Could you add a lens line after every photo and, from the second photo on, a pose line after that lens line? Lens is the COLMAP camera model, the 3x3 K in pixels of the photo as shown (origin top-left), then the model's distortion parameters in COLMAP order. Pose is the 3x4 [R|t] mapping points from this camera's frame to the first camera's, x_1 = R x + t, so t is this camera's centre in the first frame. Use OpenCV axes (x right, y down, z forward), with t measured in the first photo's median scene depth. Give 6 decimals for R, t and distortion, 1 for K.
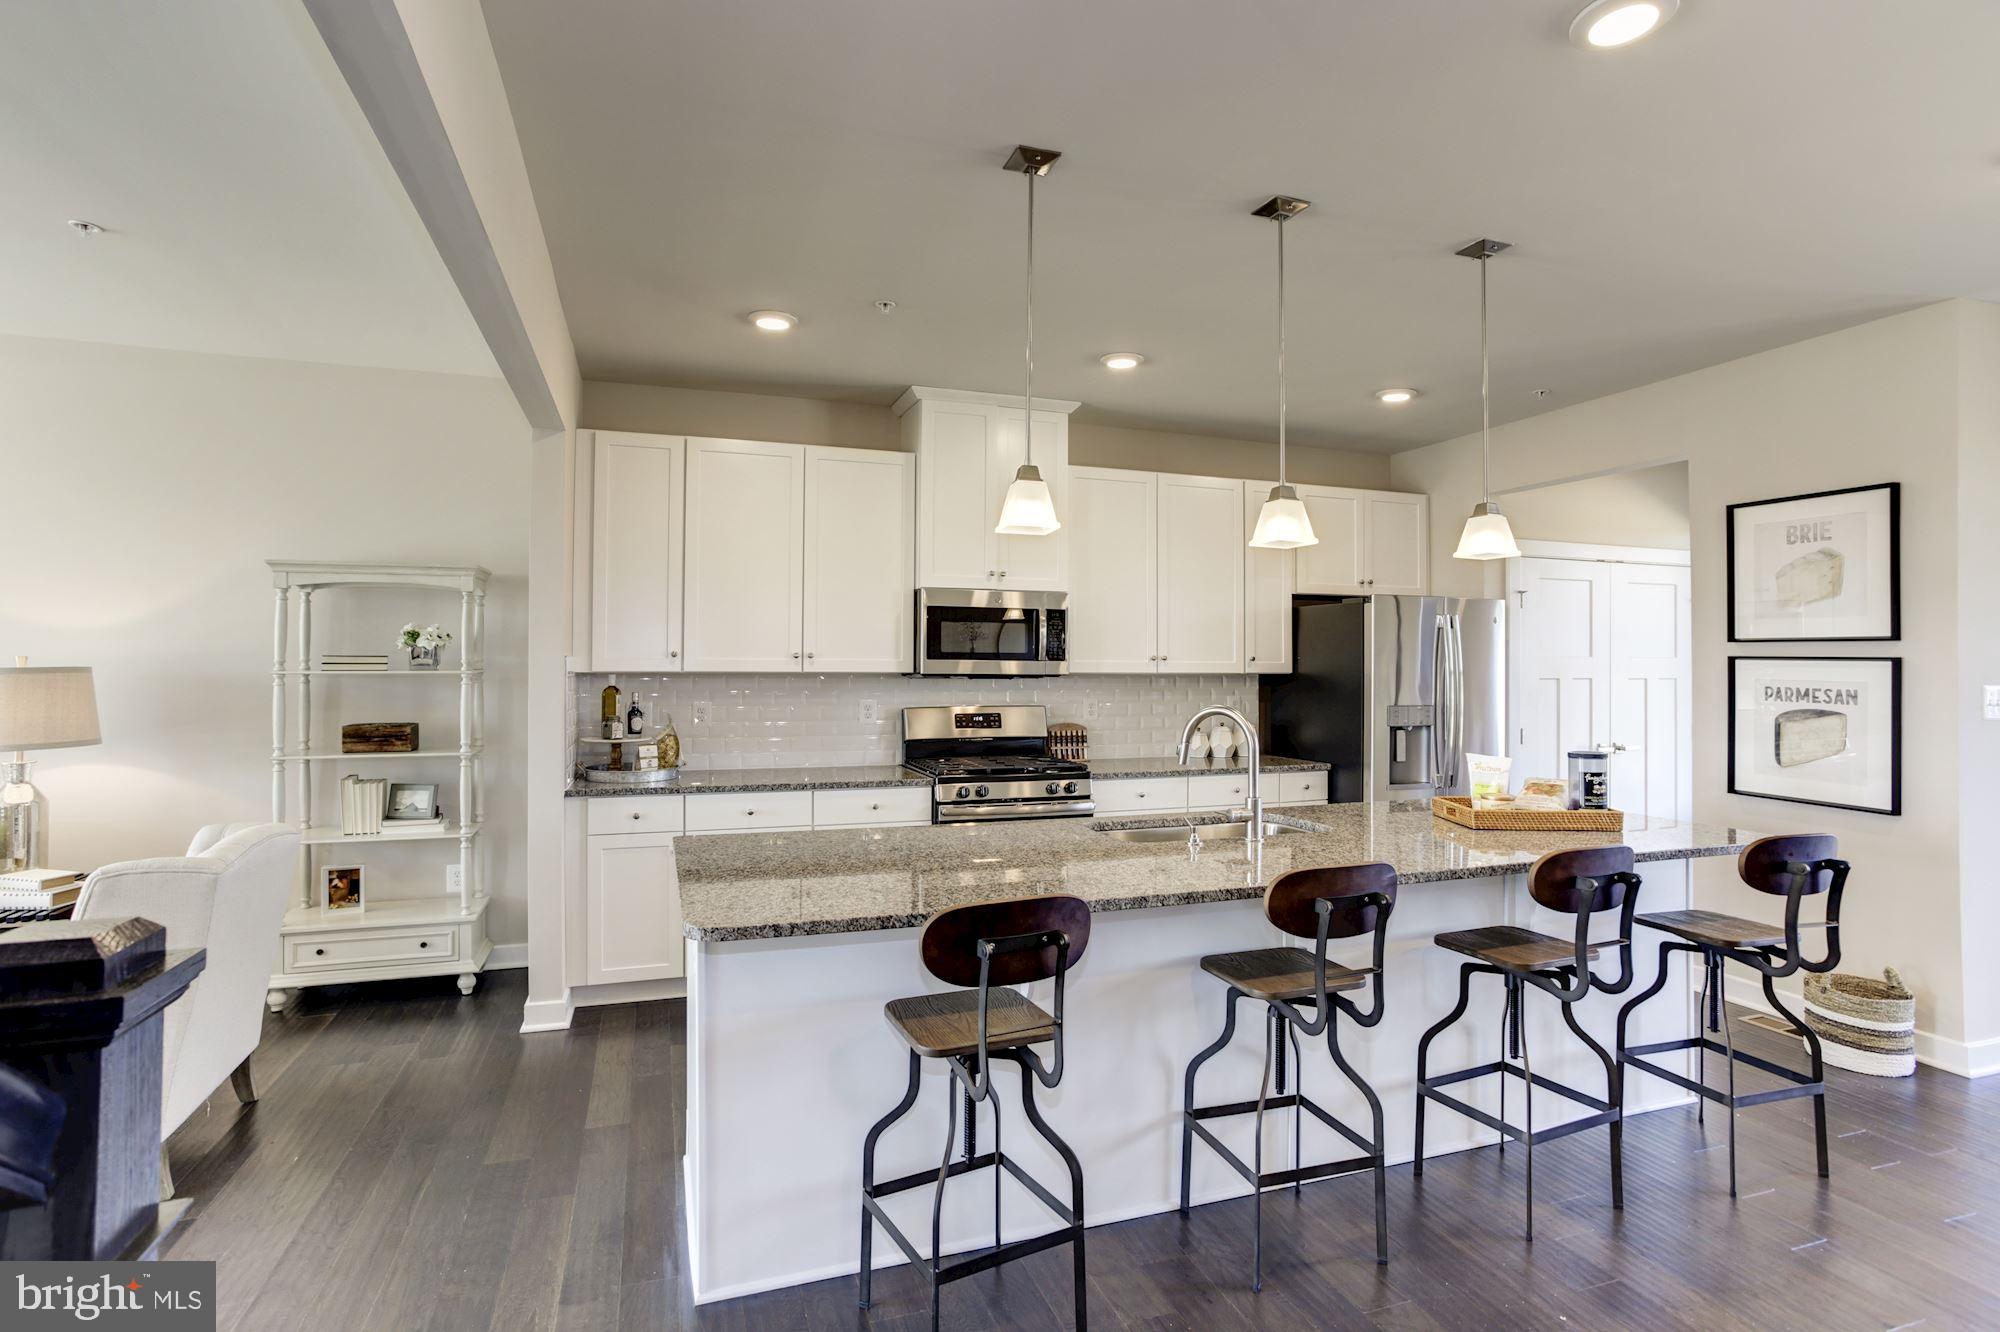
lens RADIAL K [[995.4, 0, 974.0], [0, 995.4, 655.7], [0, 0, 1]] dist [-0.015539, 0.000975]
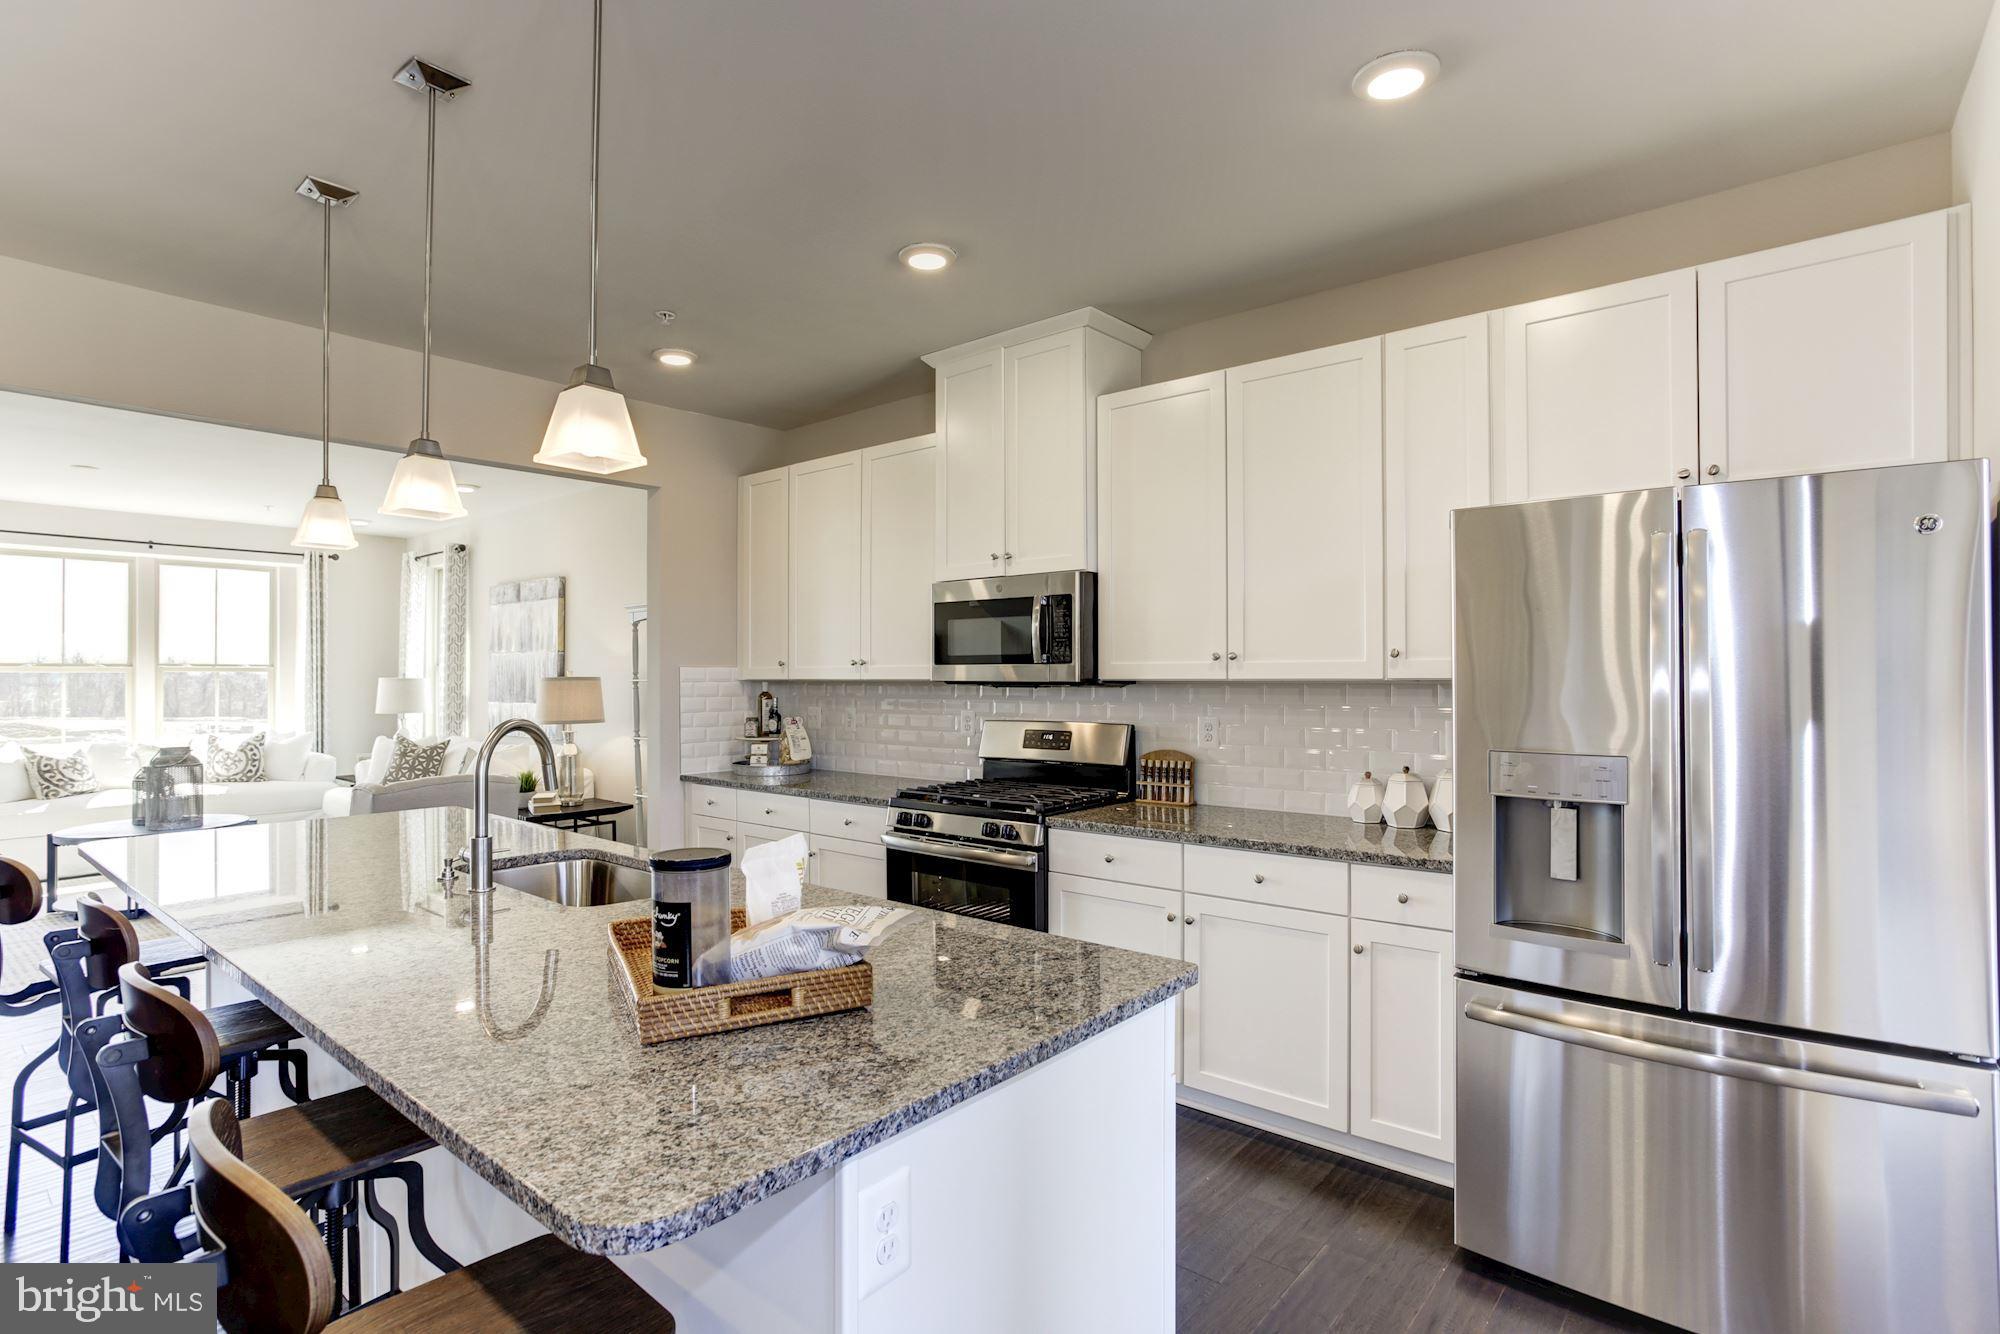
lens RADIAL K [[973.4, 0, 1006.6], [0, 973.4, 676.1], [0, 0, 1]] dist [0.019887, 0.000114]
pose [[0.519663, -0.004510, -0.854359, 0.752530], [0.017017, 0.999842, 0.005072, 0.011184], [0.854202, -0.017174, 0.519658, 0.646022]]
